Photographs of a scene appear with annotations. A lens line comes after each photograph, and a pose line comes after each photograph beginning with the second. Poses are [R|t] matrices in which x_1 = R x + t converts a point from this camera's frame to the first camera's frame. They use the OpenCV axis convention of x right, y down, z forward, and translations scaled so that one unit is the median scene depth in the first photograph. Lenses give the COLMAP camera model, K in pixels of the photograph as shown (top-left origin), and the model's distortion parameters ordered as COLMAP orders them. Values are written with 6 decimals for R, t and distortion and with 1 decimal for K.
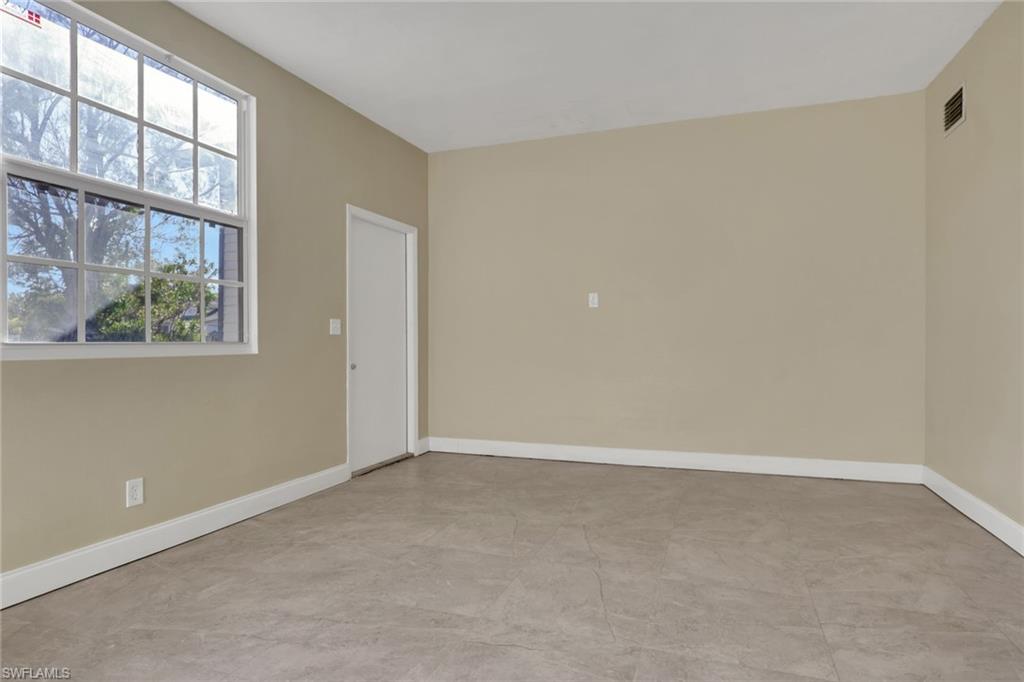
lens RADIAL K [[519.1, 0, 512.9], [0, 519.1, 339.7], [0, 0, 1]] dist [-0.002709, 0.001093]
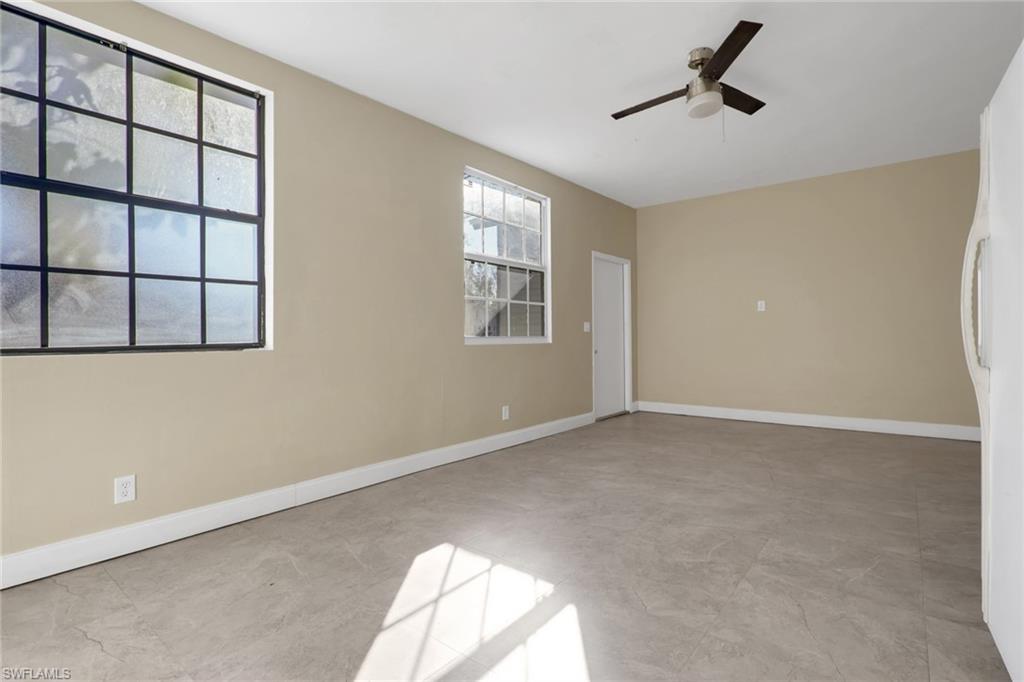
lens RADIAL K [[478.4, 0, 515.6], [0, 478.4, 325.3], [0, 0, 1]] dist [-0.003899, -0.000202]
pose [[0.951620, -0.008107, -0.307171, -0.094142], [0.001465, 0.999760, -0.021848, 0.002025], [0.307274, 0.020341, 0.951404, -0.499319]]
